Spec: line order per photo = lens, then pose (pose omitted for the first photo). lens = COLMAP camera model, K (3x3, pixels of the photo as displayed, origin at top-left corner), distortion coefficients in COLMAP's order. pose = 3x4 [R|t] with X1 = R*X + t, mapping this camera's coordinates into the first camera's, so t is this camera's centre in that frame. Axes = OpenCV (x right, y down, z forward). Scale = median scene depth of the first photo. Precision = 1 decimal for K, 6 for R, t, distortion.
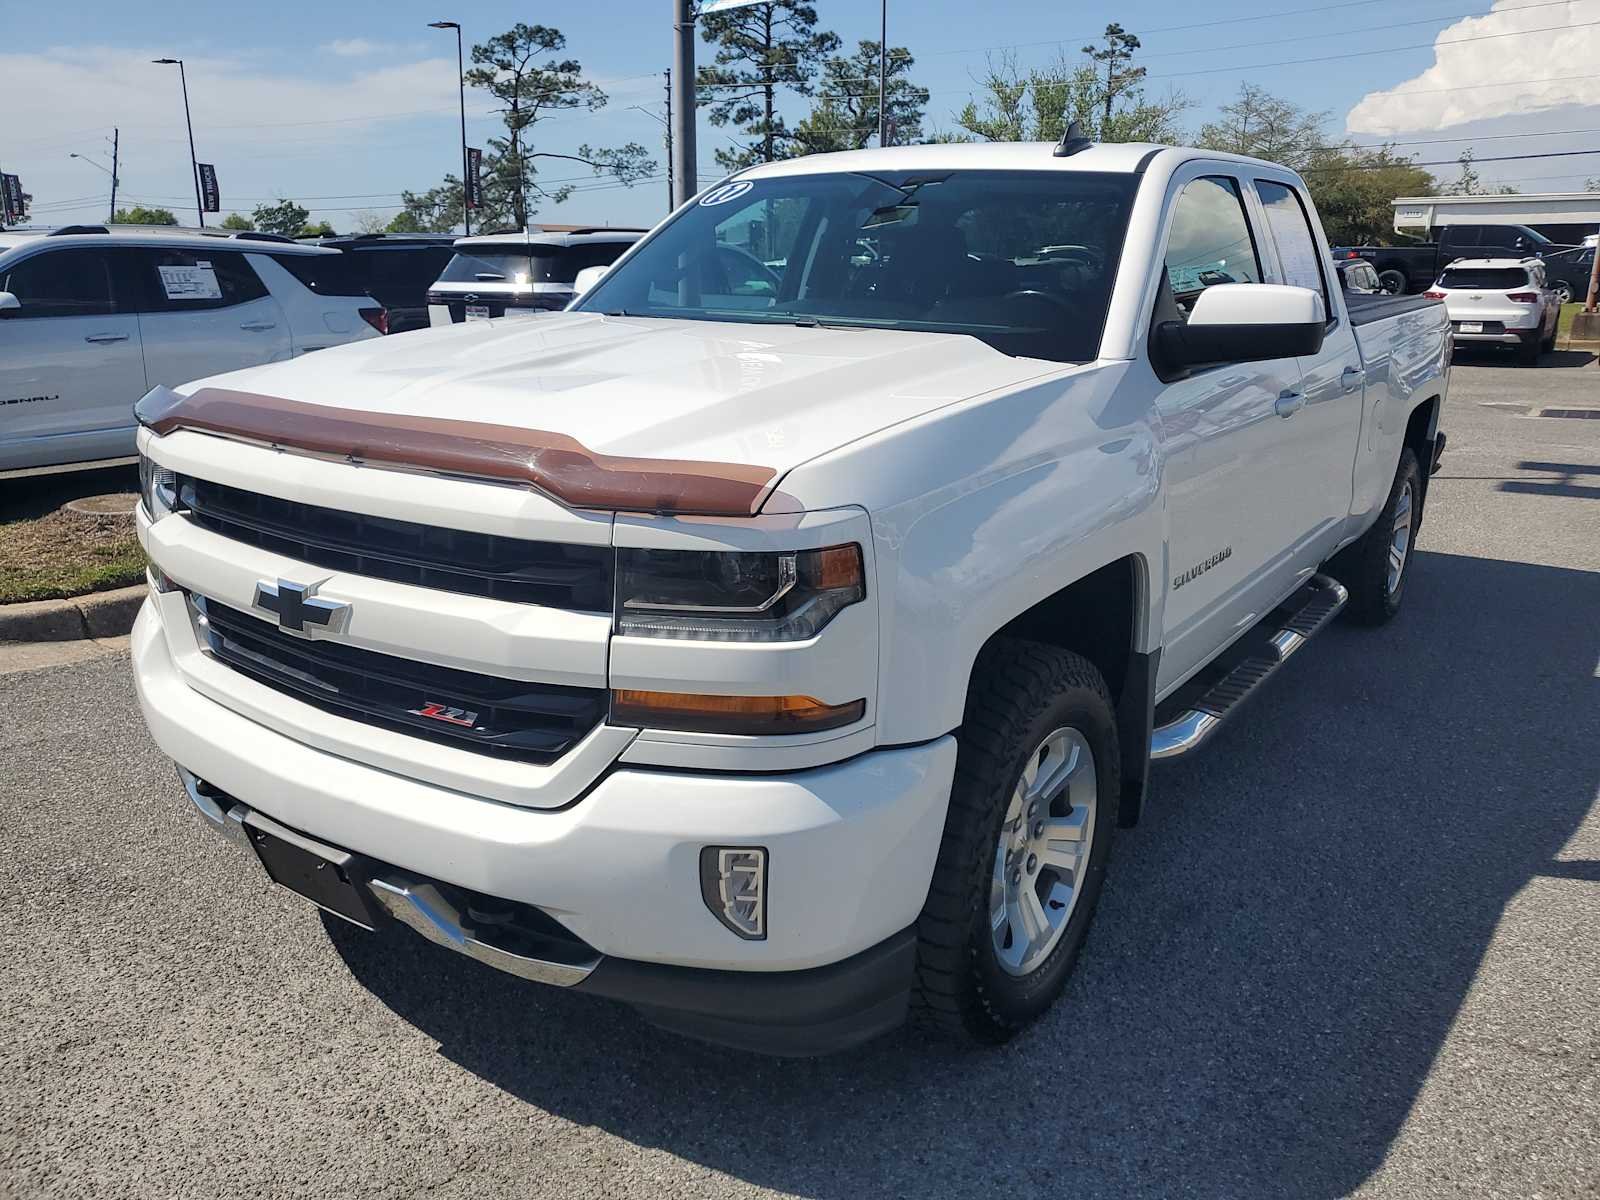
lens RADIAL K [[1271.8, 0, 762.7], [0, 1271.8, 592.6], [0, 0, 1]] dist [0.007904, 0.011076]
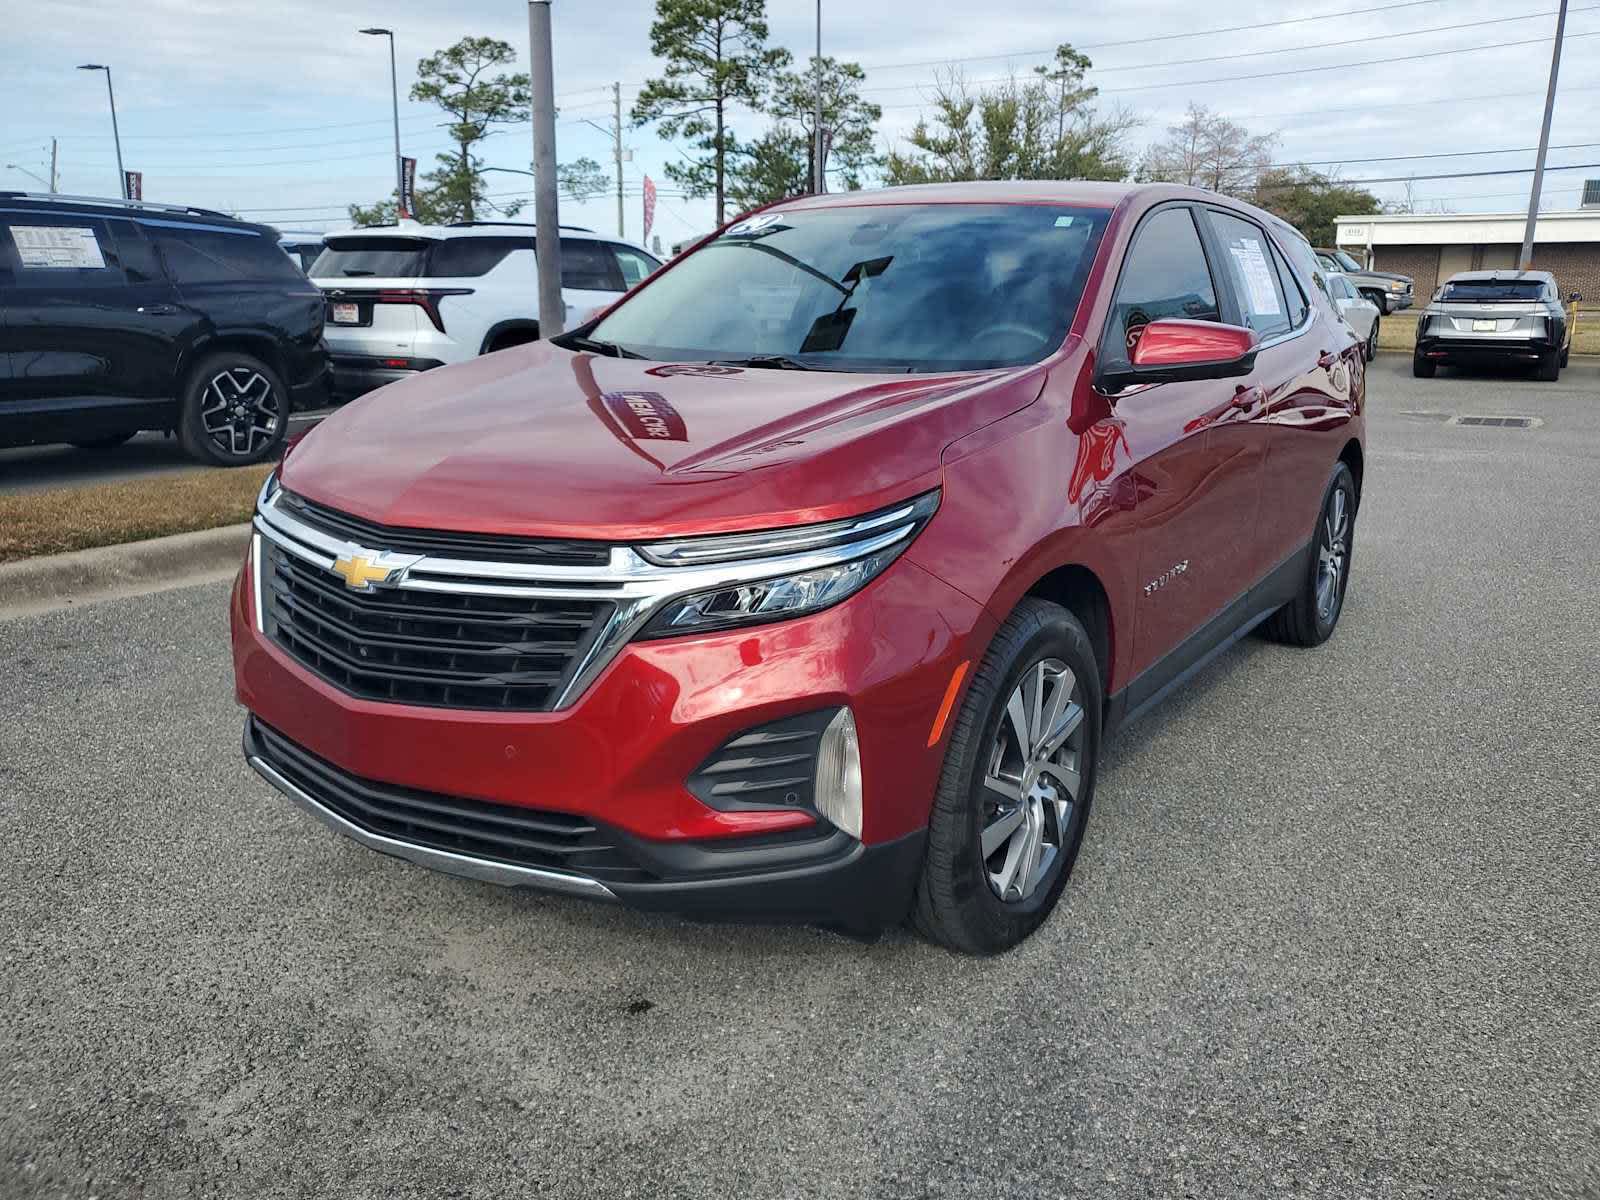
lens RADIAL K [[1225.3, 0, 826.4], [0, 1225.3, 604.6], [0, 0, 1]] dist [0.002417, 0.013352]
pose [[0.999422, -0.005266, 0.033578, 0.054248], [0.005537, 0.999953, -0.007962, 0.004703], [-0.033535, 0.008143, 0.999404, 0.040745]]
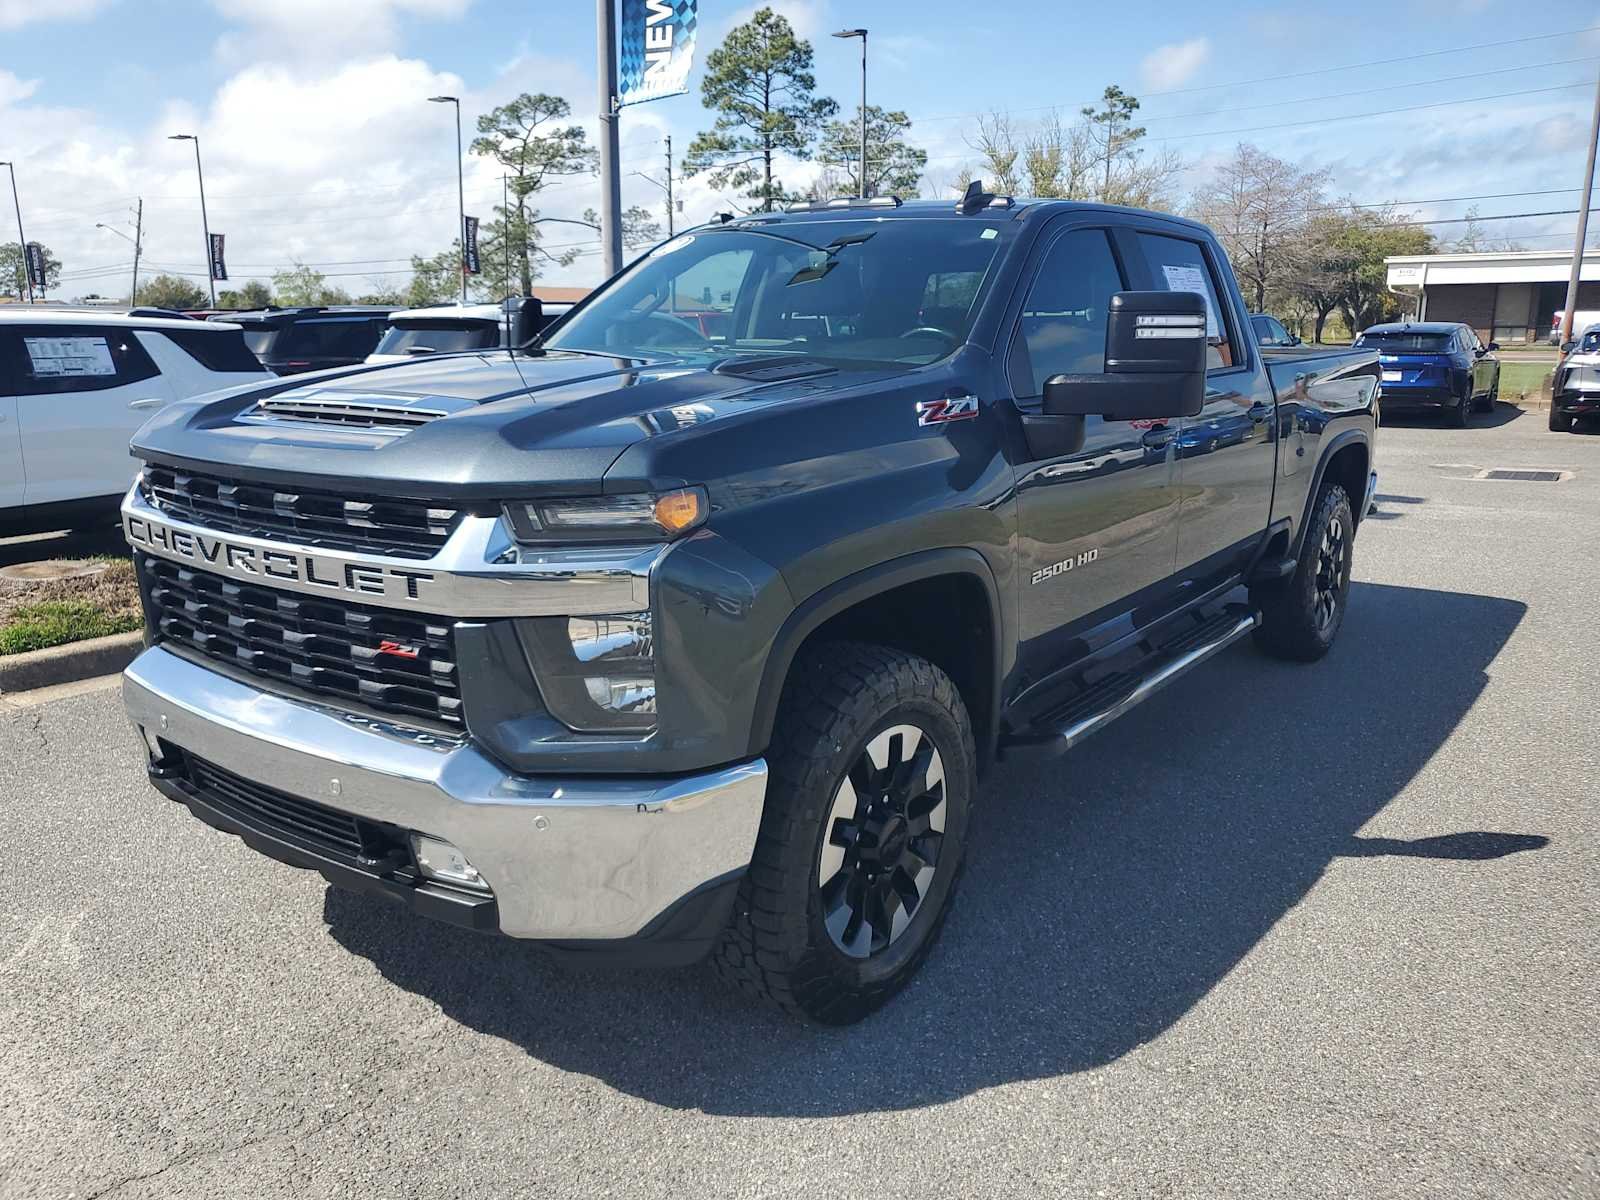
lens RADIAL K [[1301.2, 0, 794.5], [0, 1301.2, 610.2], [0, 0, 1]] dist [-0.010351, 0.040690]
pose [[0.999577, 0.000233, -0.029095, 0.056644], [-0.001018, 0.999636, -0.026974, -0.002620], [0.029078, 0.026992, 0.999213, -0.028297]]
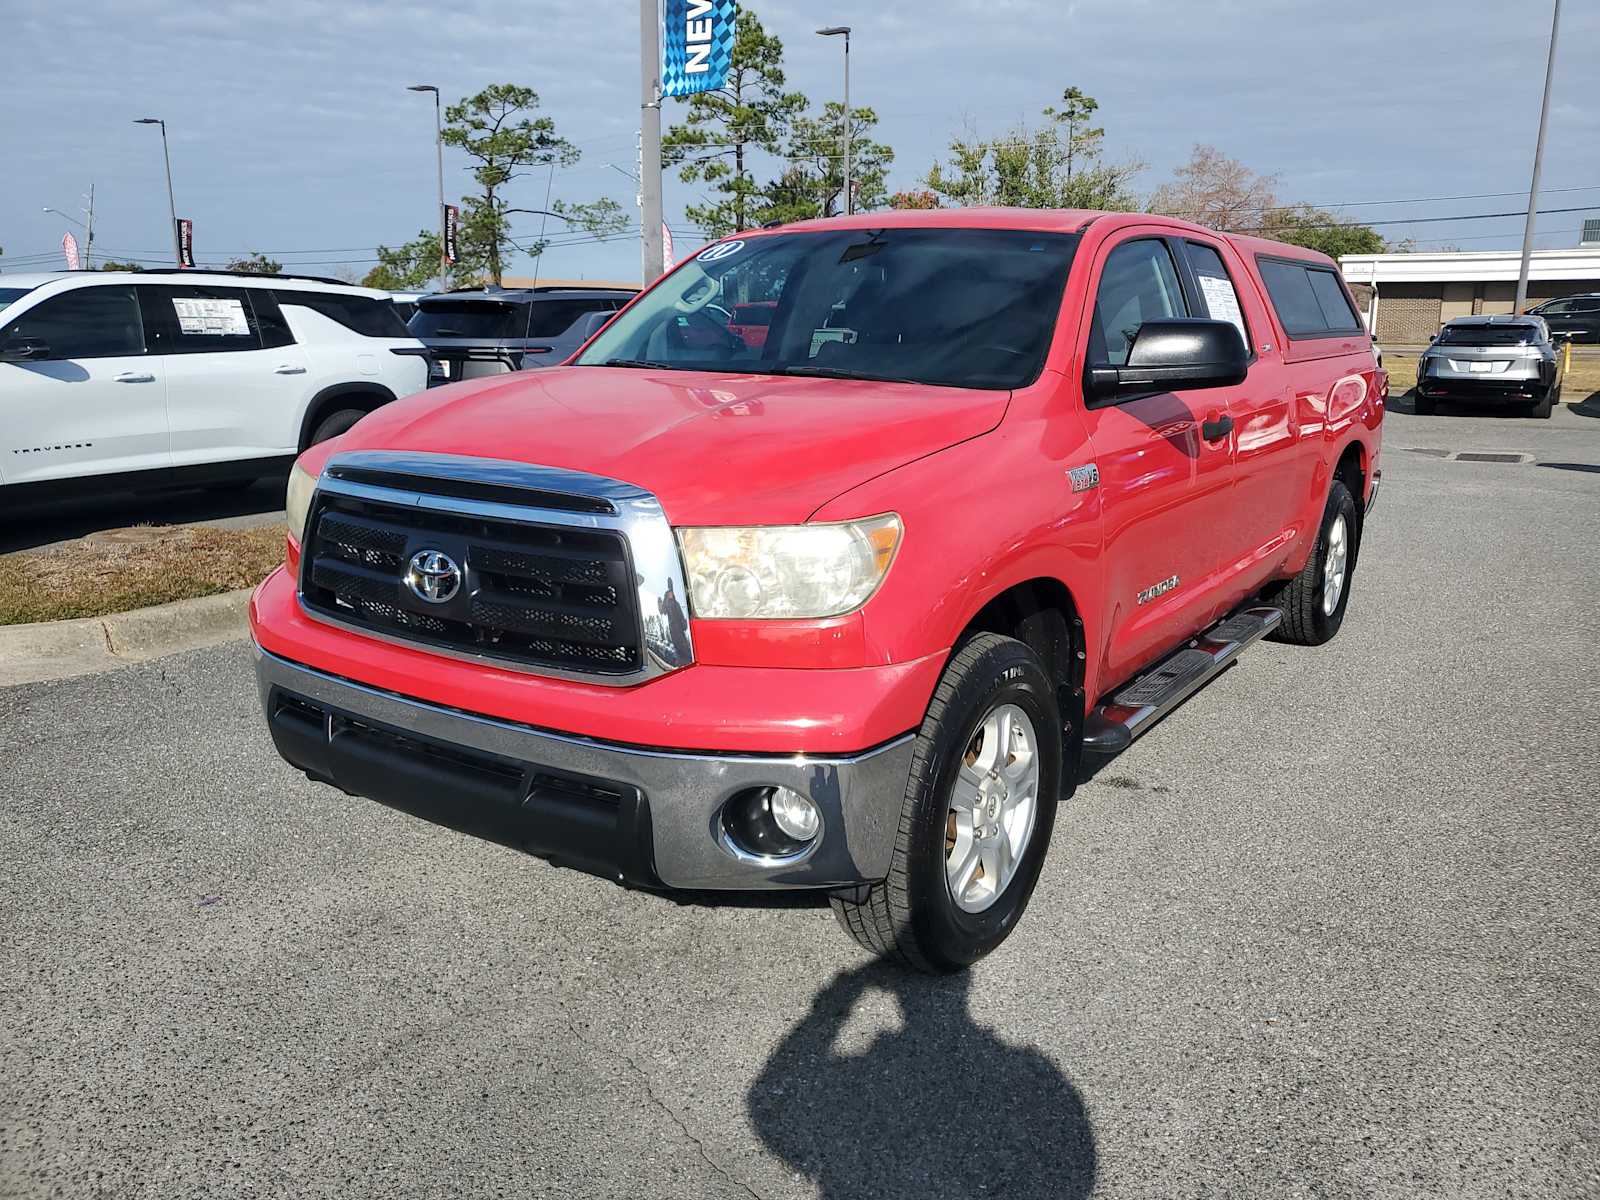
lens RADIAL K [[1336.0, 0, 790.8], [0, 1336.0, 599.1], [0, 0, 1]] dist [0.009564, 0.002038]
pose [[0.999438, -0.006863, 0.032817, 0.008970], [0.008257, 0.999061, -0.042540, 0.013827], [-0.032494, 0.042788, 0.998556, -0.061871]]
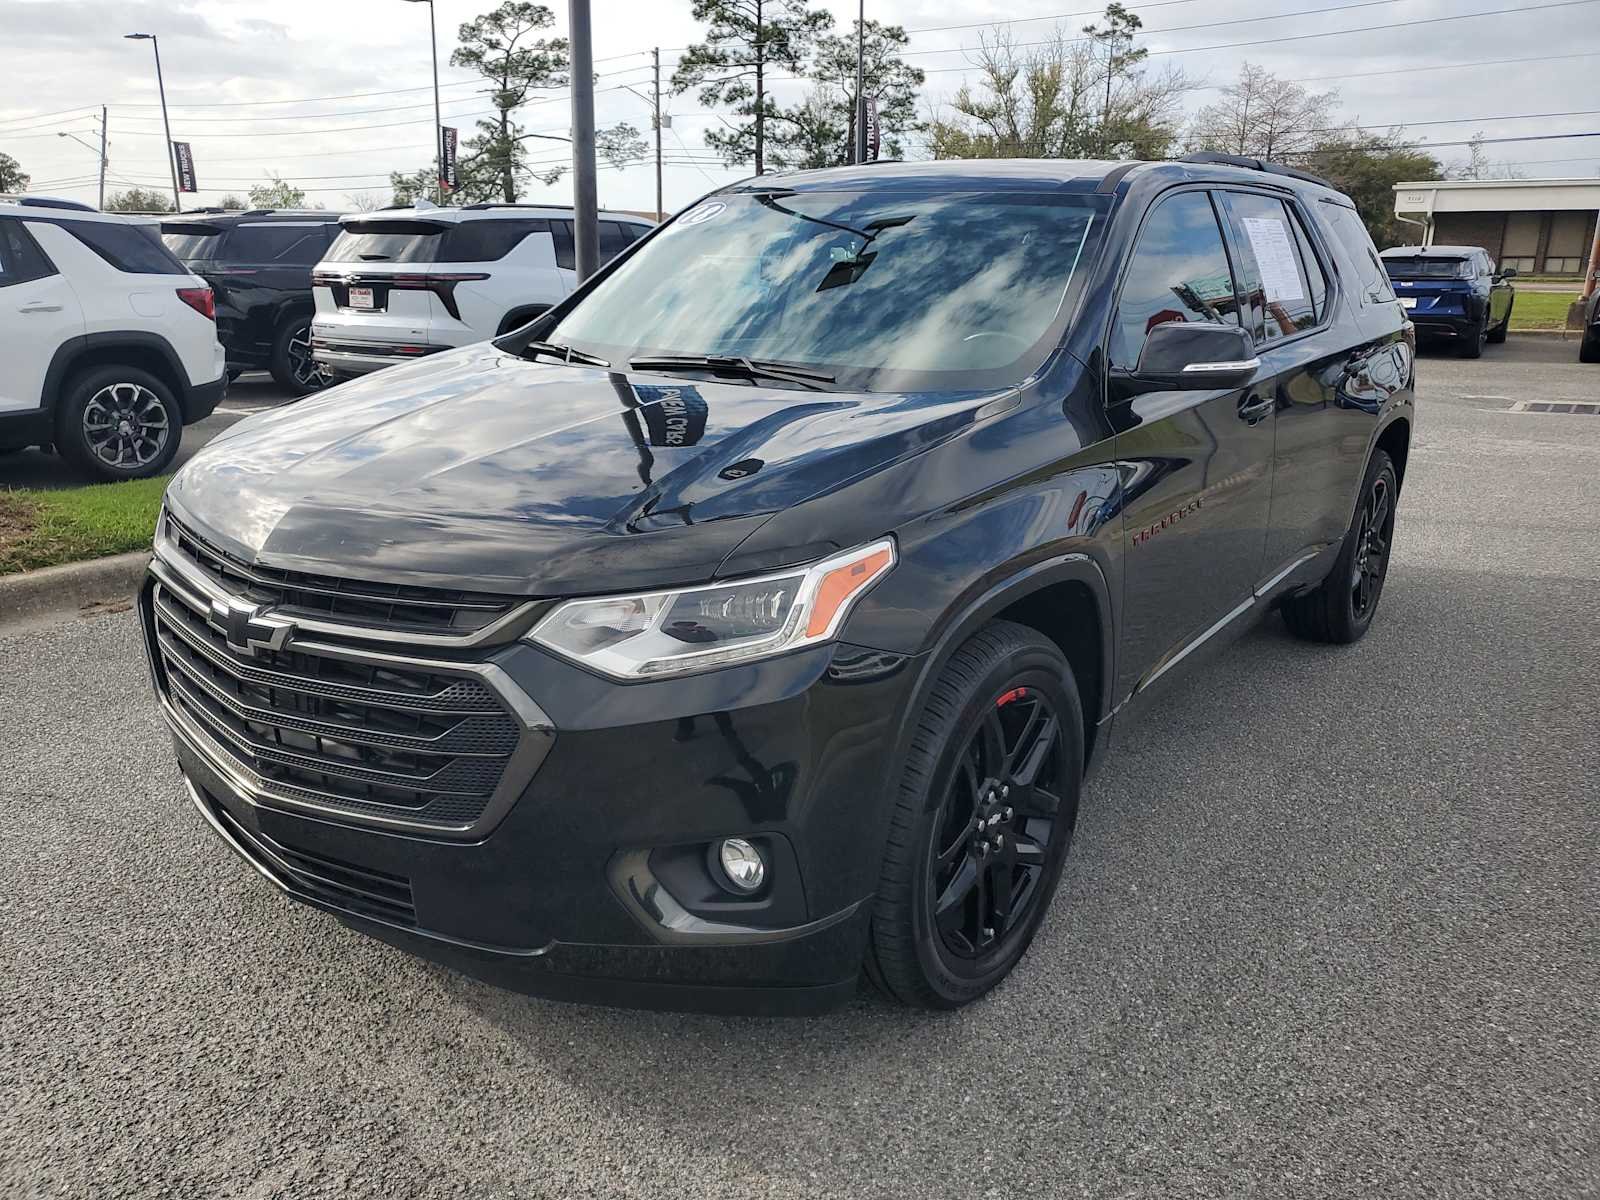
lens RADIAL K [[1213.2, 0, 800.0], [0, 1213.2, 600.0], [0, 0, 1]] dist [0.008304, 0.008346]
pose [[0.999872, 0.008545, -0.013497, 0.052041], [-0.008184, 0.999613, 0.026601, -0.010090], [0.013719, -0.026487, 0.999555, 0.050382]]
